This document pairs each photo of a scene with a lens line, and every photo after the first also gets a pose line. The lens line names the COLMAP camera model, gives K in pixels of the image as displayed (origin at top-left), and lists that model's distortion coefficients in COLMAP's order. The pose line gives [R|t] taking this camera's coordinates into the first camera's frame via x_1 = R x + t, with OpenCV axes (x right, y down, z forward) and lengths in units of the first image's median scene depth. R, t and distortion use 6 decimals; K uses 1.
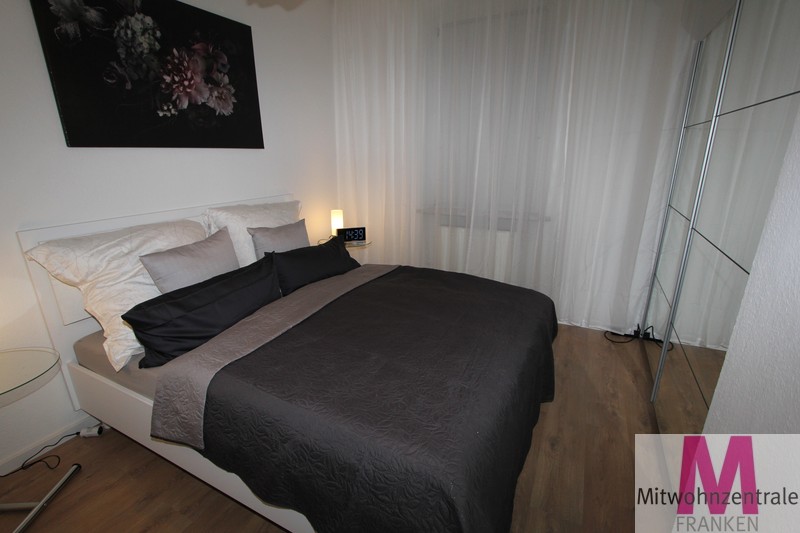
lens RADIAL K [[370.8, 0, 402.5], [0, 370.8, 275.1], [0, 0, 1]] dist [-0.024561, 0.005812]
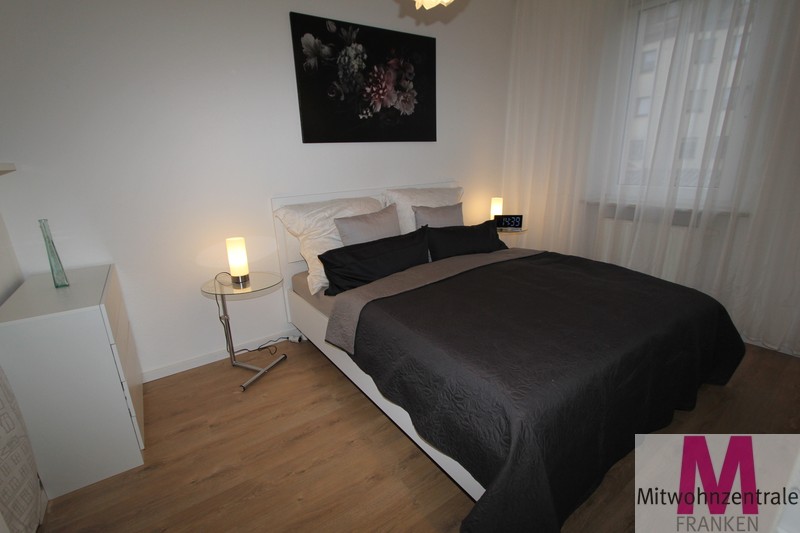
lens RADIAL K [[370.8, 0, 402.5], [0, 370.8, 275.1], [0, 0, 1]] dist [-0.024561, 0.005812]
pose [[0.885351, 0.119061, -0.449421, 0.153593], [-0.115287, 0.992684, 0.035870, 0.069310], [0.450404, 0.020055, 0.892600, -0.126308]]
